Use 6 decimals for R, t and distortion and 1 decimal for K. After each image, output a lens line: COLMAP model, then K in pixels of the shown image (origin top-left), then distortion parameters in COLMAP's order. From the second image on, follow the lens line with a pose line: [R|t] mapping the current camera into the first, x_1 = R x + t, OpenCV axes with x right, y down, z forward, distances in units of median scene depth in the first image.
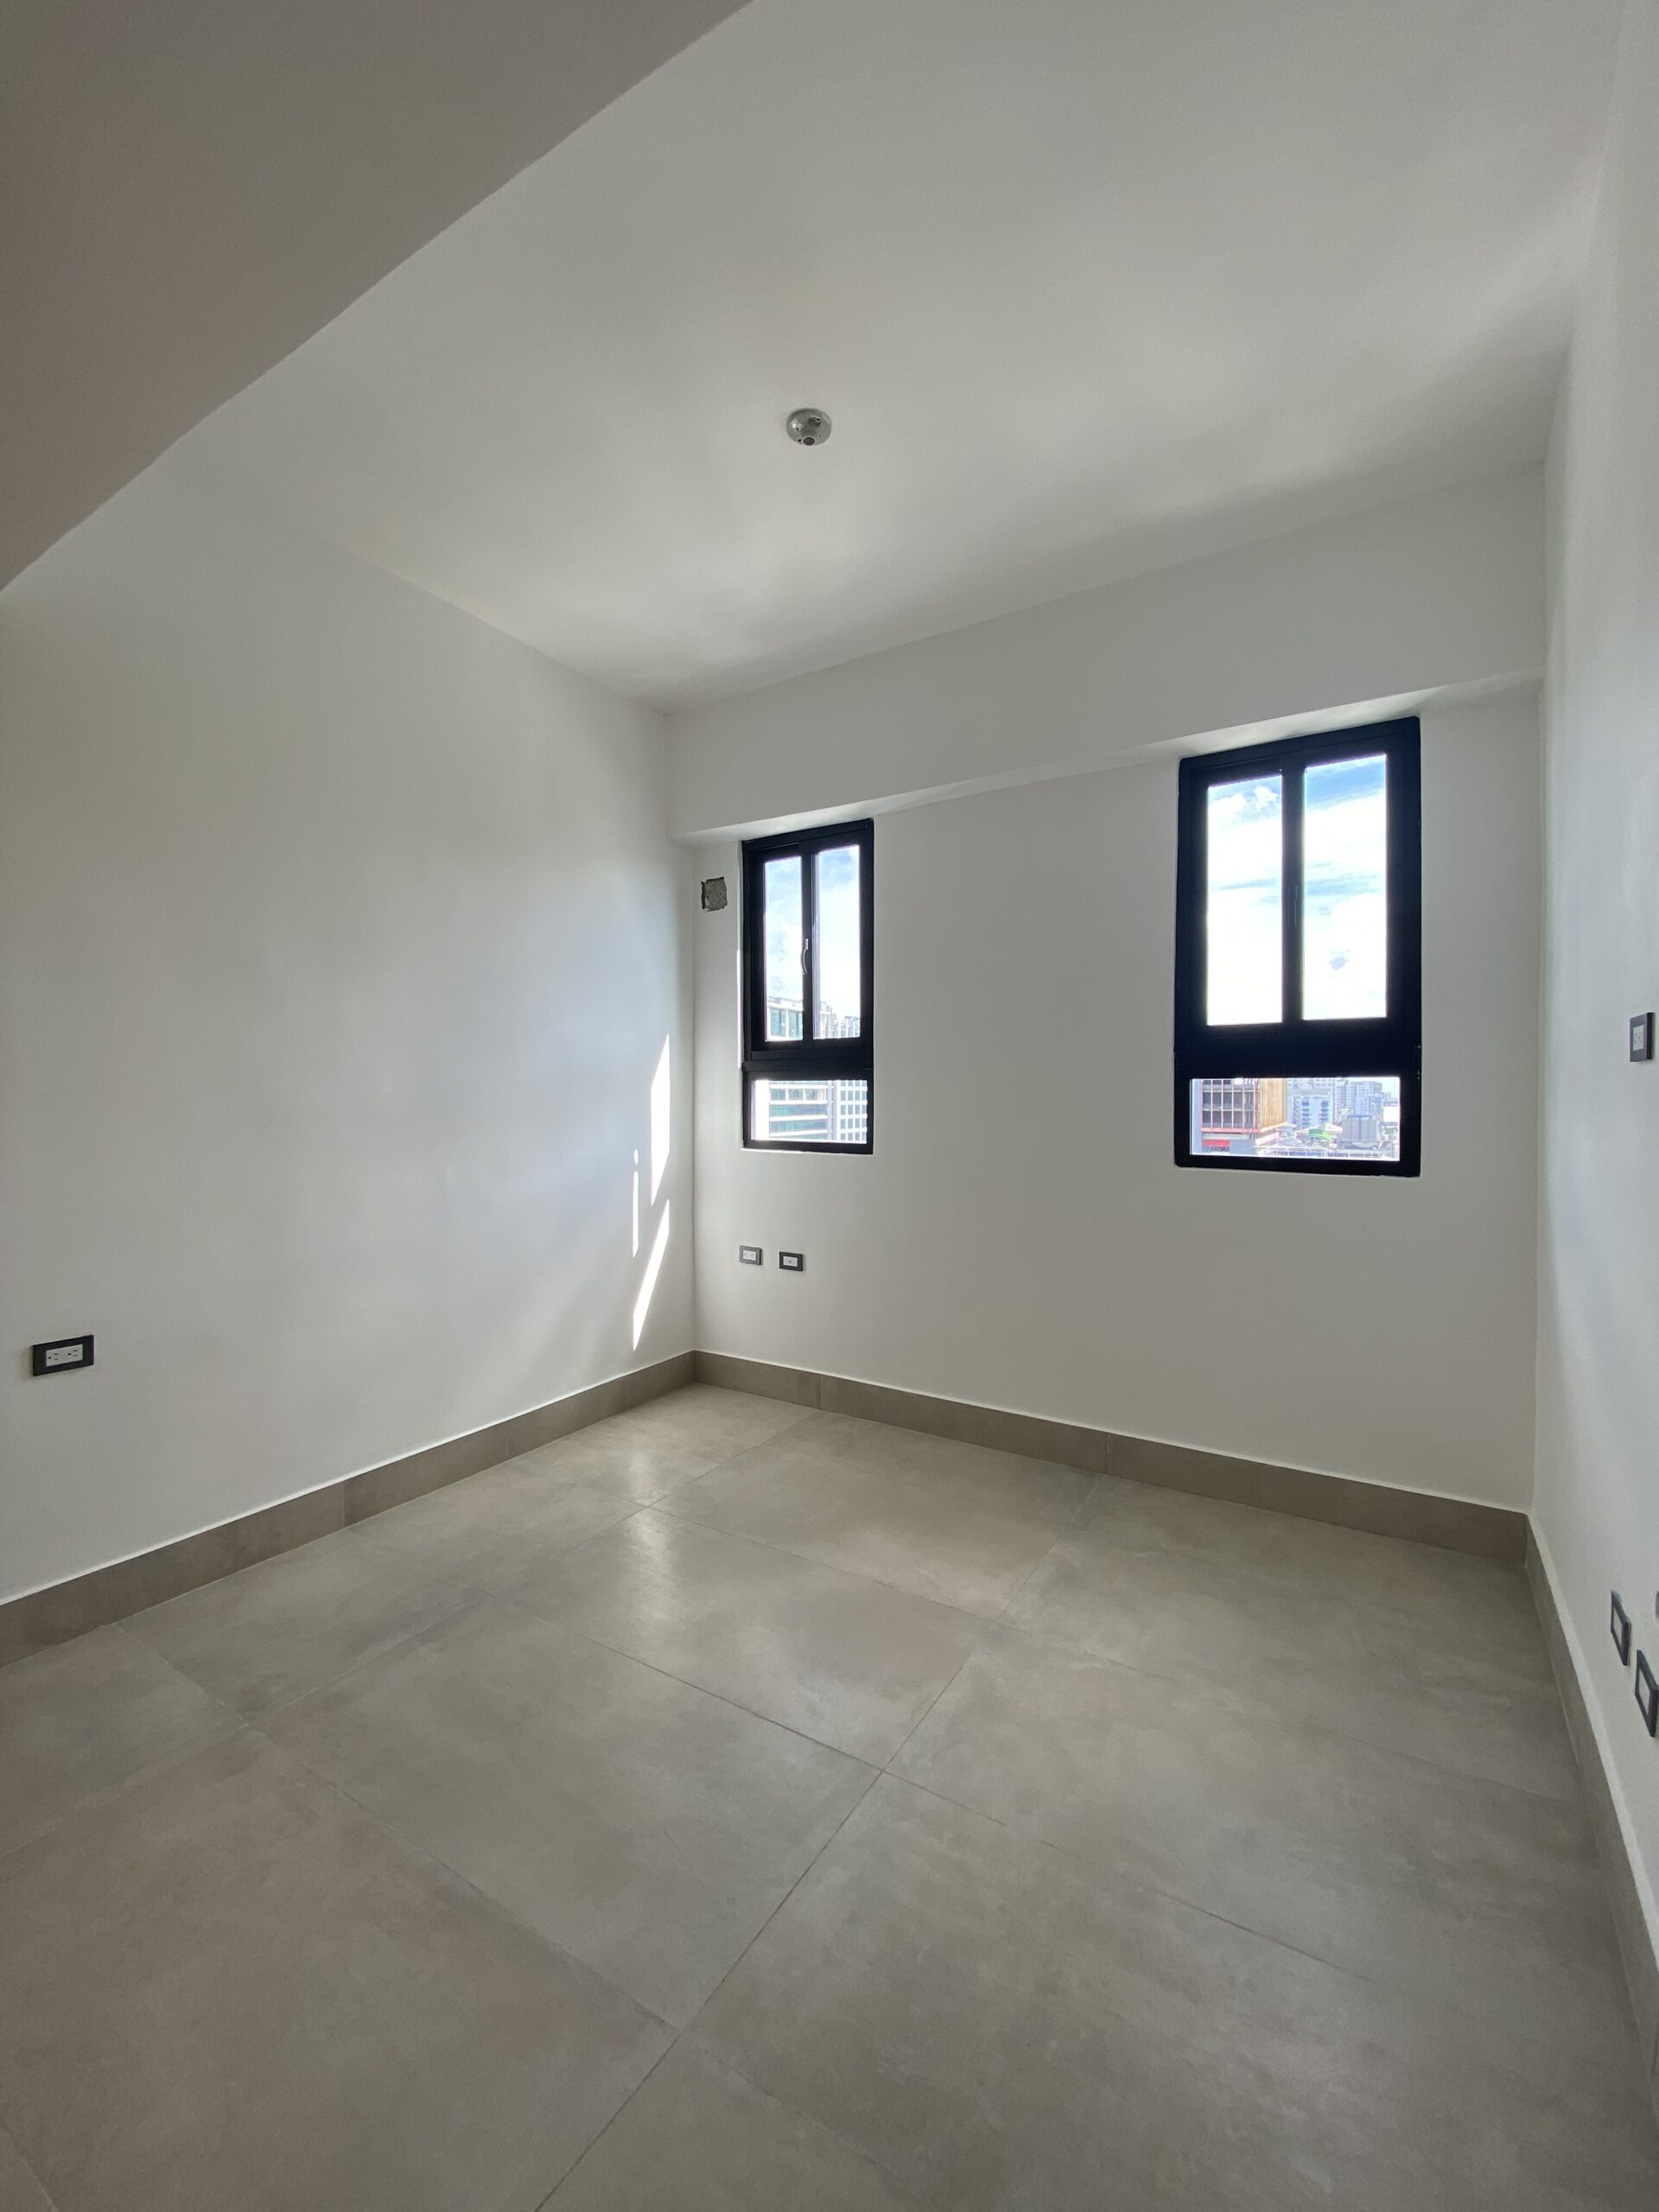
lens RADIAL K [[916.0, 0, 820.0], [0, 916.0, 1110.4], [0, 0, 1]] dist [-0.011205, -0.000648]
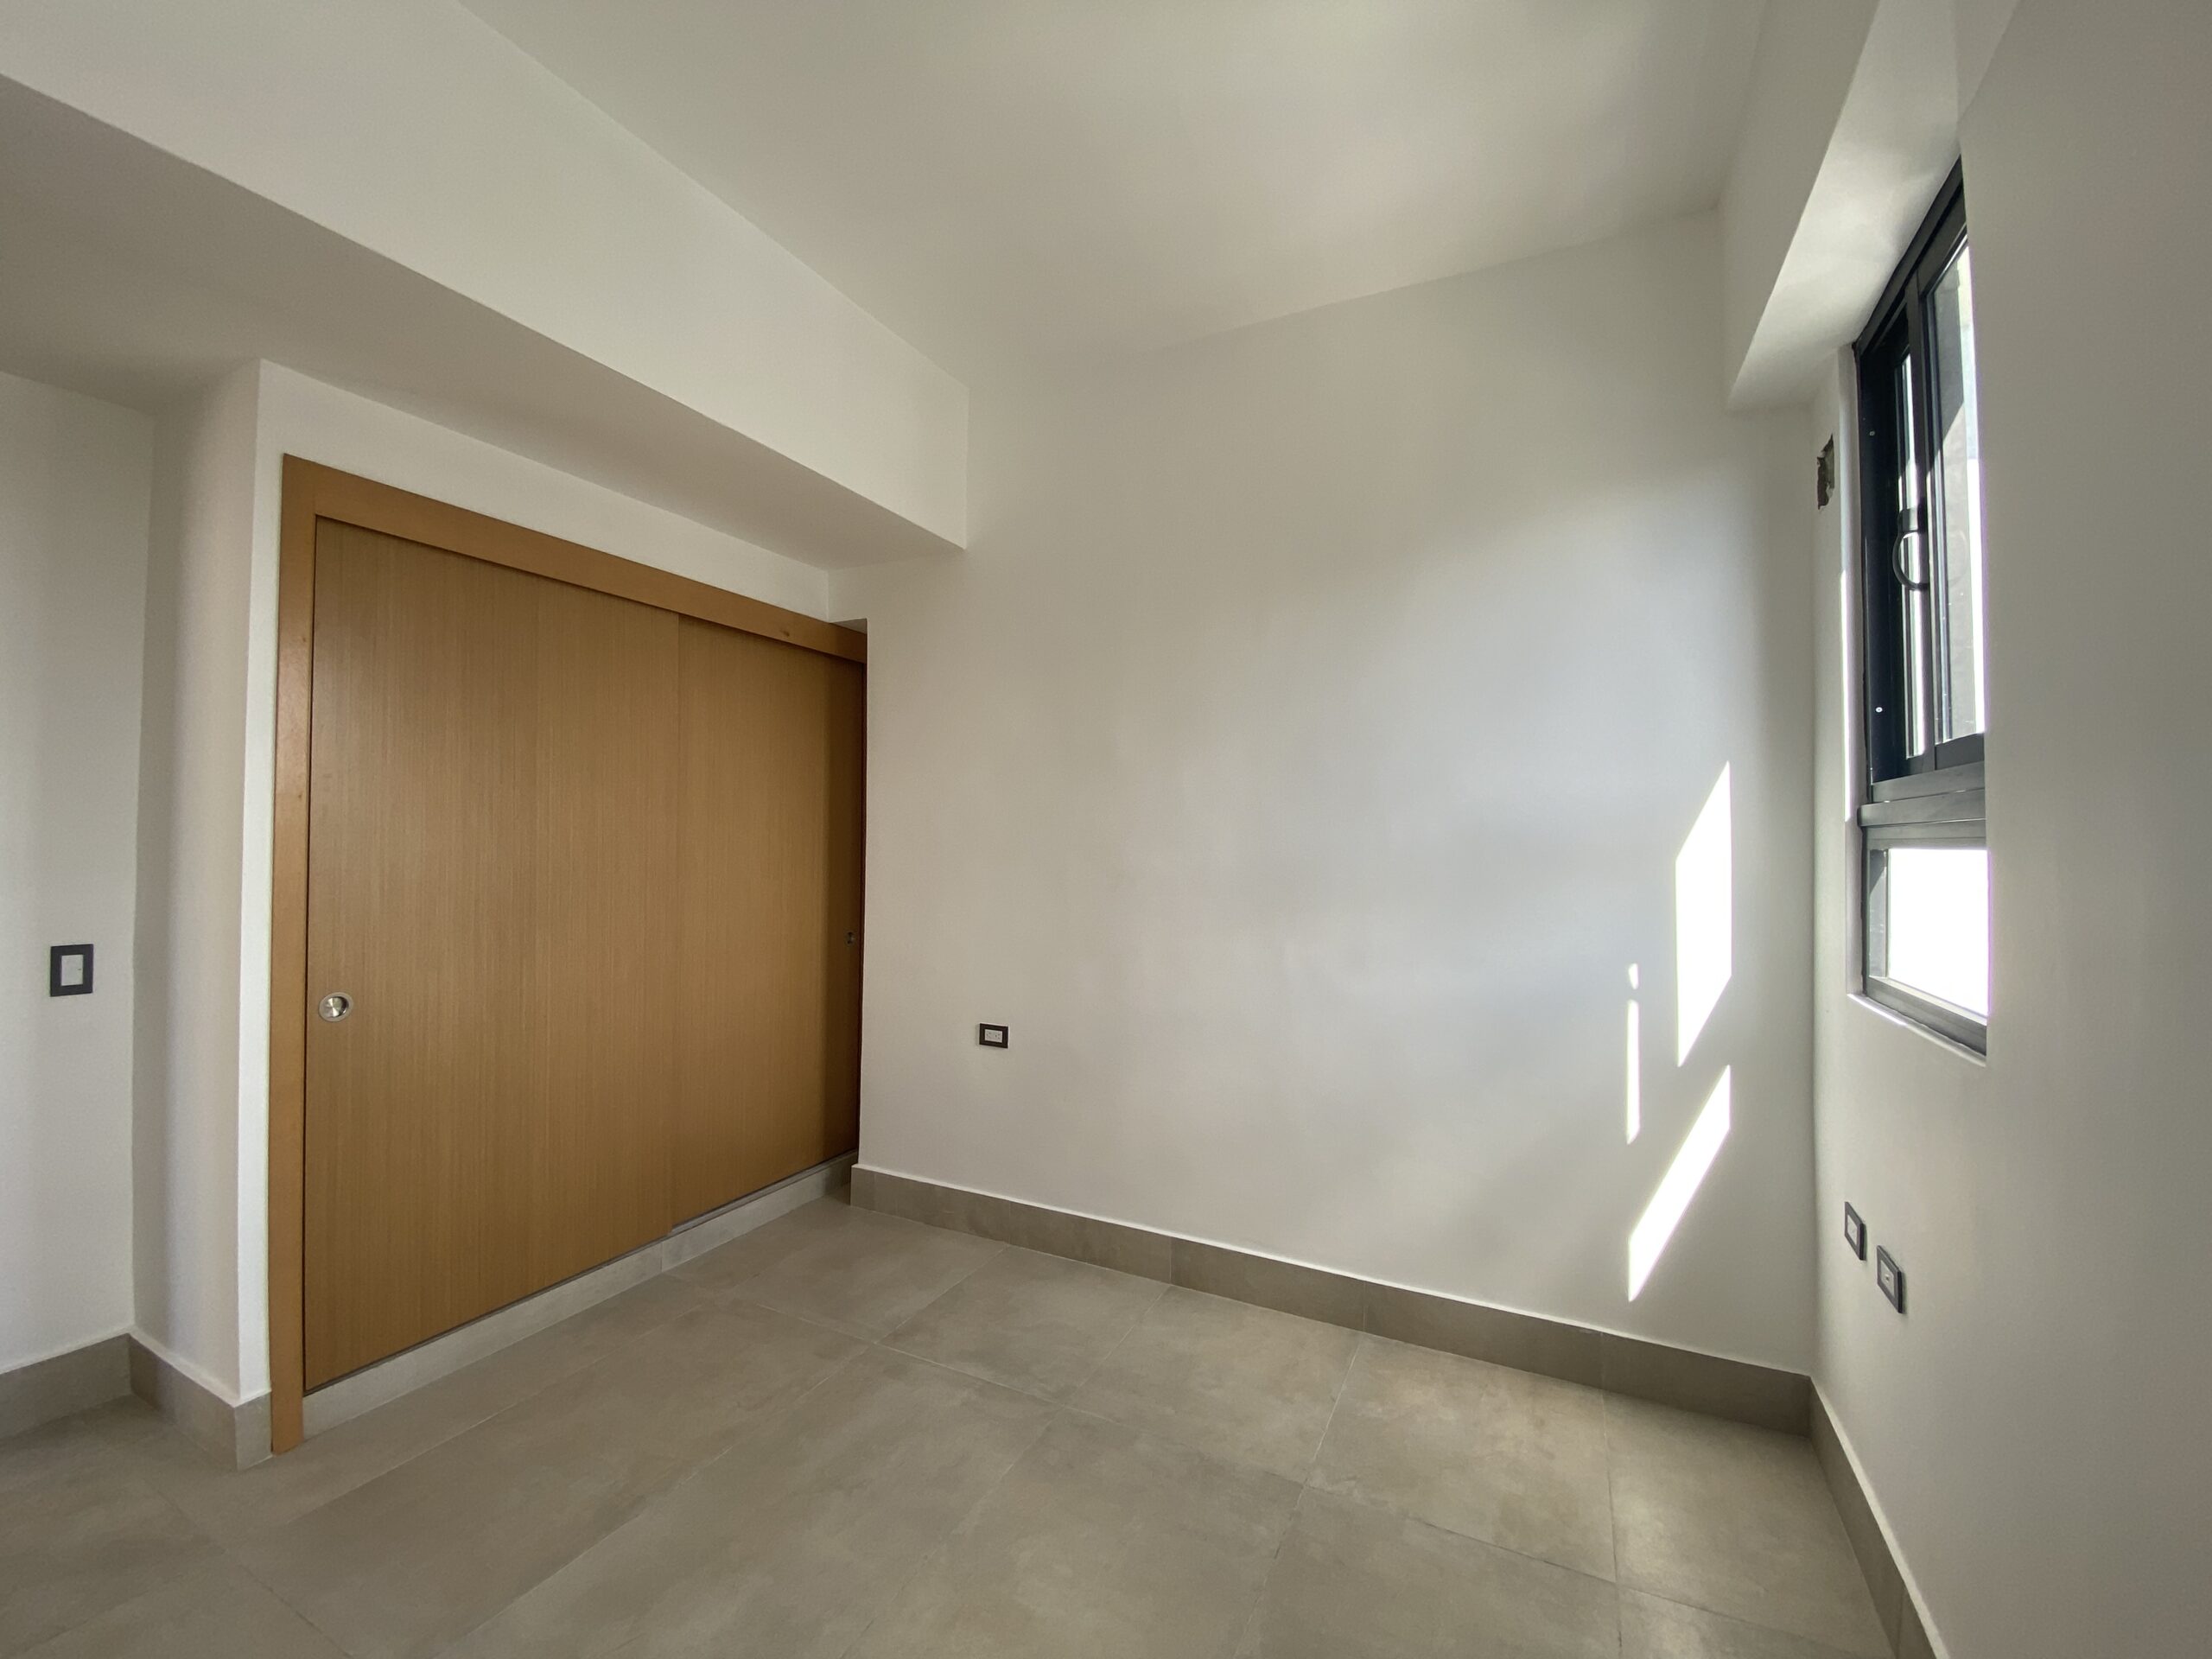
lens RADIAL K [[916.0, 0, 1099.6], [0, 916.0, 821.1], [0, 0, 1]] dist [-0.011205, -0.000648]
pose [[0.099447, -0.014220, -0.994941, 0.358177], [-0.035482, 0.999211, -0.017828, -0.027576], [0.994410, 0.037076, 0.098864, 0.586273]]
